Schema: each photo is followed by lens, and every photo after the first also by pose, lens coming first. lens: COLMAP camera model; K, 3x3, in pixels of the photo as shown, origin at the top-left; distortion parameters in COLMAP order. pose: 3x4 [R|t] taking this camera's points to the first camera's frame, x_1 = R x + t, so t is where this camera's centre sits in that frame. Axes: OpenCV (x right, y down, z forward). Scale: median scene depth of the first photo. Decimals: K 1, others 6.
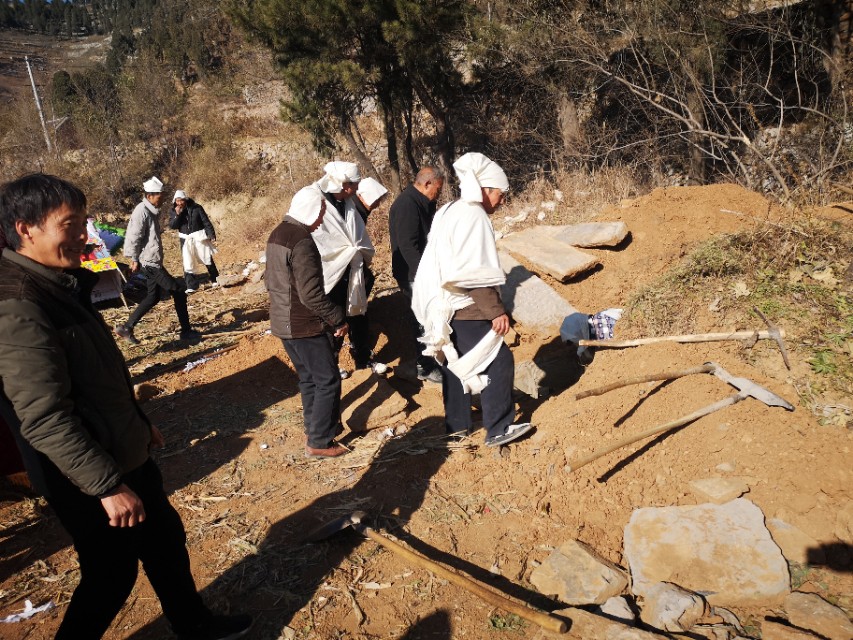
lens RADIAL K [[653.1, 0, 422.7], [0, 653.1, 318.6], [0, 0, 1]] dist [0.058754, -0.054882]
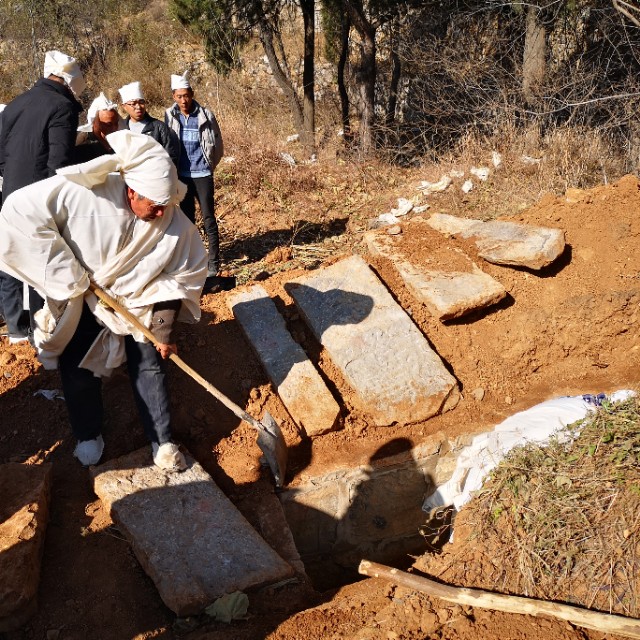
lens RADIAL K [[652.1, 0, 313.0], [0, 652.1, 321.3], [0, 0, 1]] dist [0.062403, -0.059211]
pose [[0.988021, 0.121993, -0.094507, 0.141305], [-0.110212, 0.986492, 0.121189, -0.111599], [0.108014, -0.109322, 0.988120, 0.341183]]
